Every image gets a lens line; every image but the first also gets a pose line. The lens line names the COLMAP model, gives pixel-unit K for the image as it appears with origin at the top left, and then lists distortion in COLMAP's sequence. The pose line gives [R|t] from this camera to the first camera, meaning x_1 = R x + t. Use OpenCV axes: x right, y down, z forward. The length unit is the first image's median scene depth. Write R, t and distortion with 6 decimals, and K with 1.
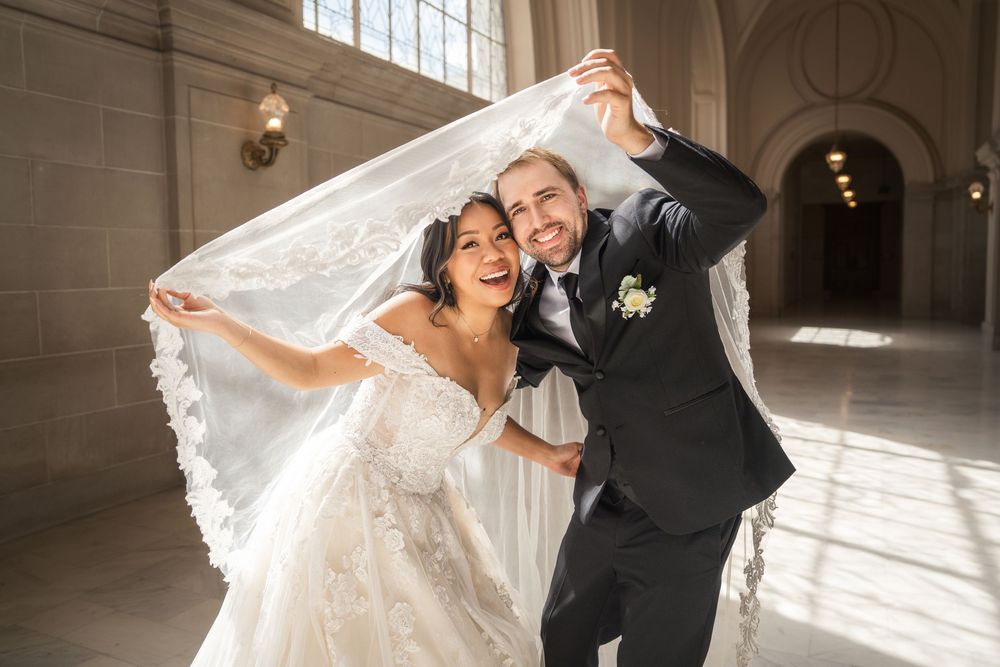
lens RADIAL K [[794.3, 0, 494.7], [0, 794.3, 310.5], [0, 0, 1]] dist [-0.000704, 0.006253]
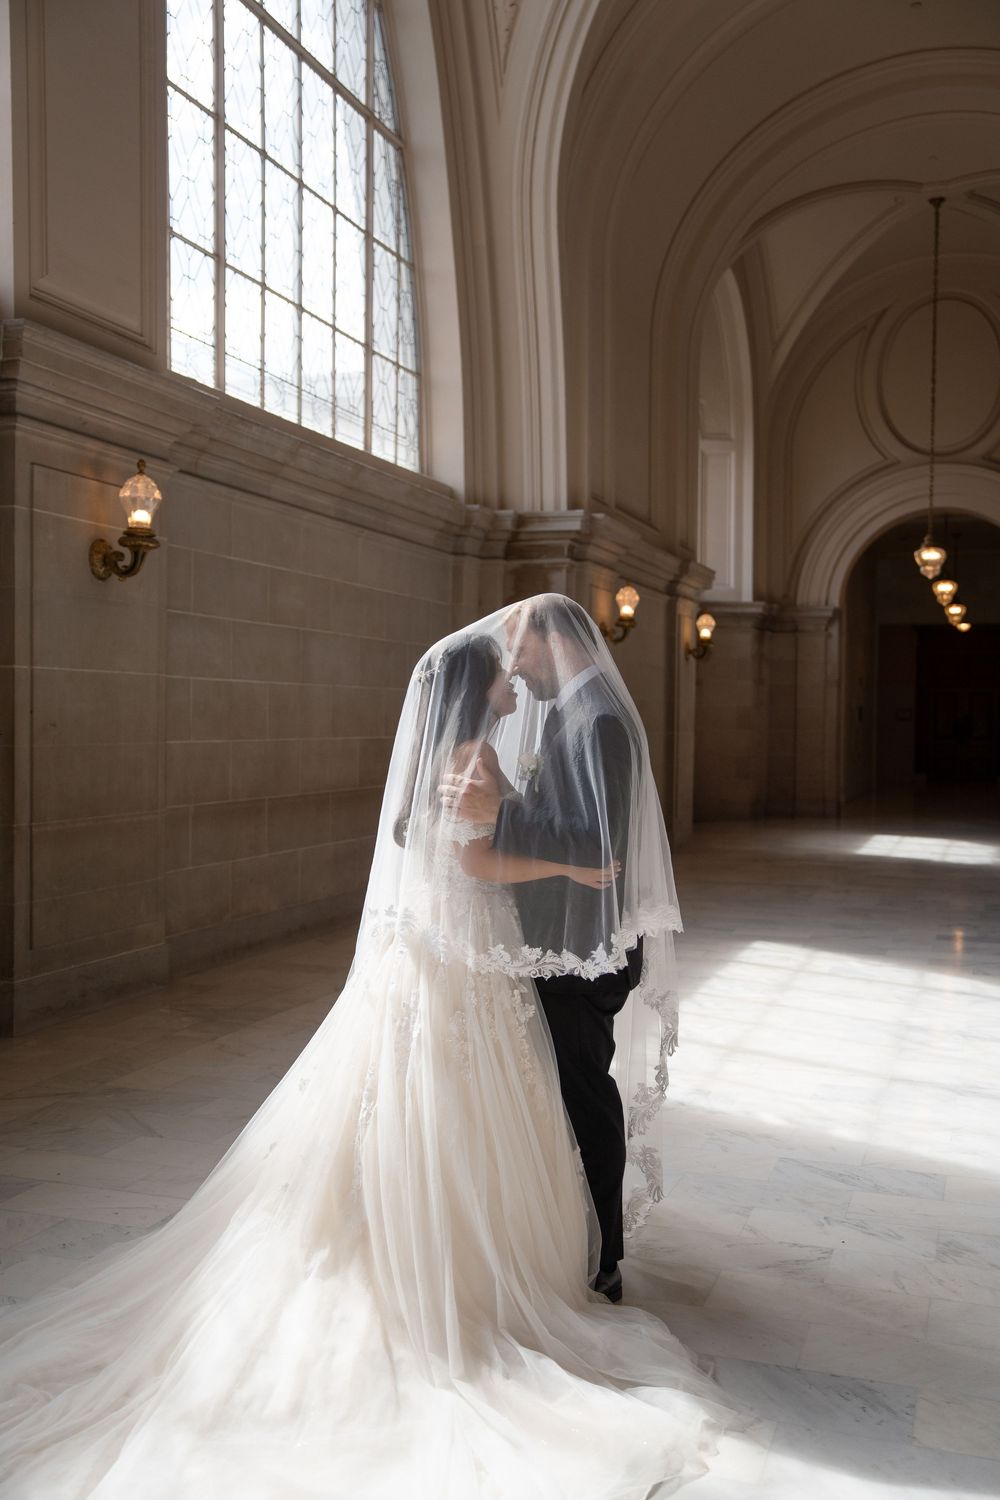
lens RADIAL K [[1467.5, 0, 499.7], [0, 1467.5, 756.3], [0, 0, 1]] dist [0.084250, 0.000000]
pose [[0.992961, 0.017344, 0.117168, -0.087748], [-0.013418, 0.999325, -0.034210, 0.013173], [-0.117682, 0.032397, 0.992523, -0.256613]]
